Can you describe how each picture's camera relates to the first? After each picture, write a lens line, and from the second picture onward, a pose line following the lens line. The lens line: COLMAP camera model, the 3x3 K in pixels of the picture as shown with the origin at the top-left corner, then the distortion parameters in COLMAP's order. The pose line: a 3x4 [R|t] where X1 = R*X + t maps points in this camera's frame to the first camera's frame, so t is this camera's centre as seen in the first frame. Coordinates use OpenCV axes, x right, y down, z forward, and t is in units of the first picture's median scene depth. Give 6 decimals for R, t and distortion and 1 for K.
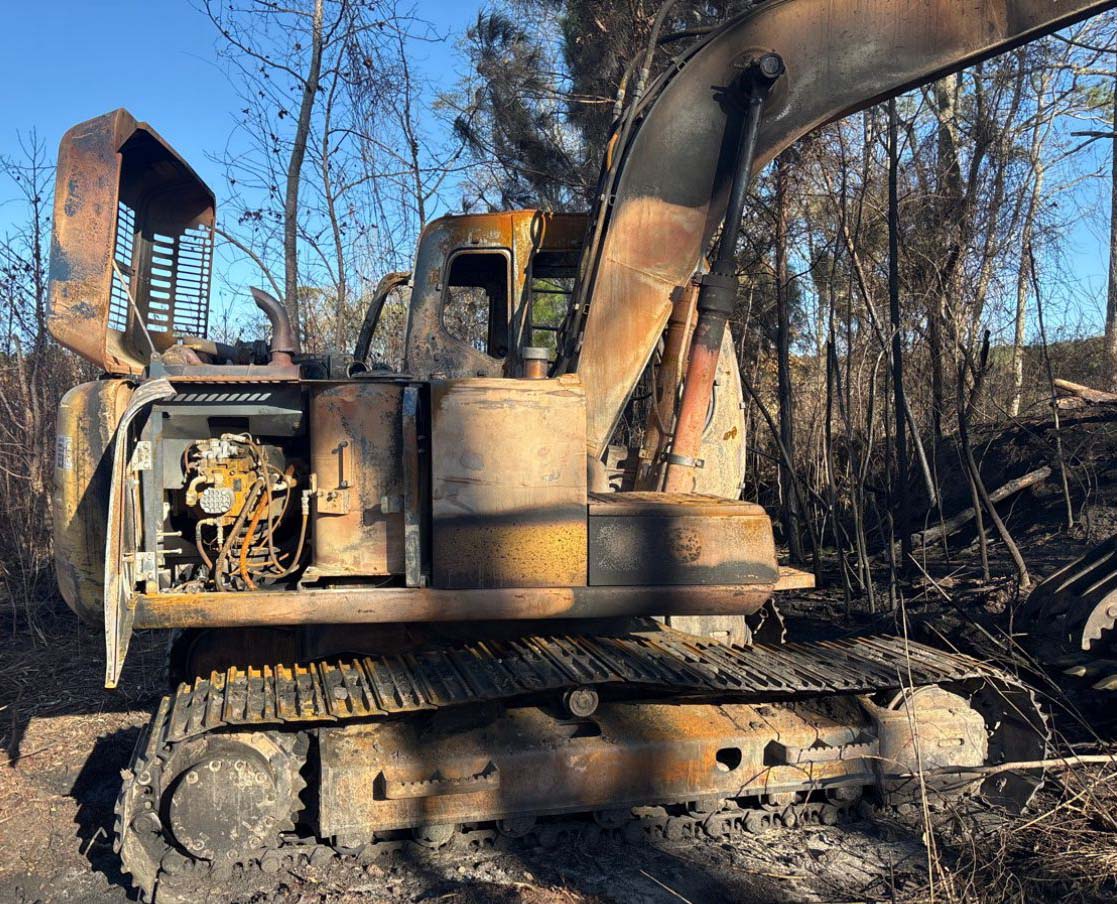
lens RADIAL K [[1007.7, 0, 440.3], [0, 1007.7, 528.8], [0, 0, 1]] dist [0.010144, -0.005587]
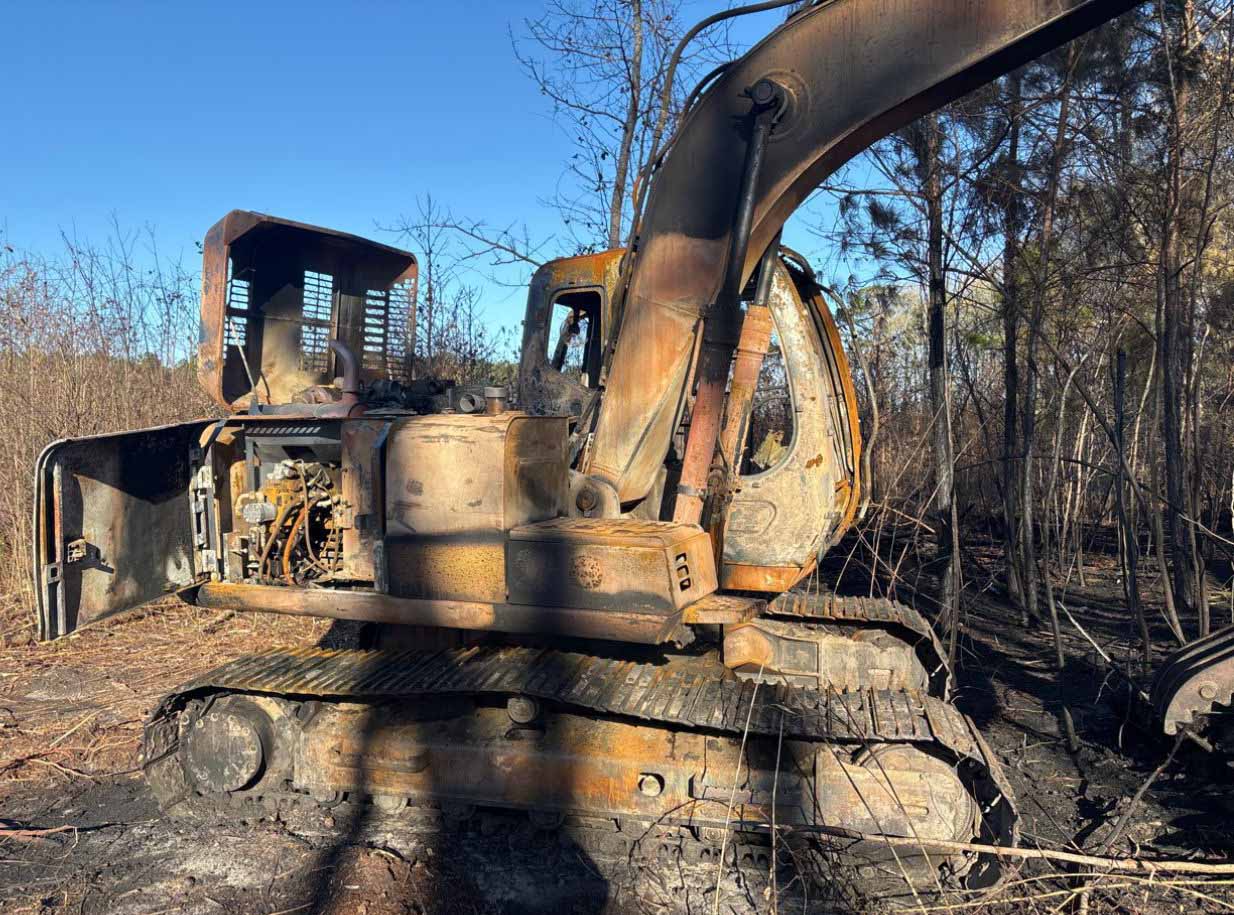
lens RADIAL K [[996.6, 0, 563.7], [0, 996.6, 530.4], [0, 0, 1]] dist [0.003566, 0.006024]
pose [[0.883583, 0.047871, -0.465821, 0.652498], [-0.046979, 0.998804, 0.013533, -0.037962], [0.465912, 0.009927, 0.884775, 0.058790]]
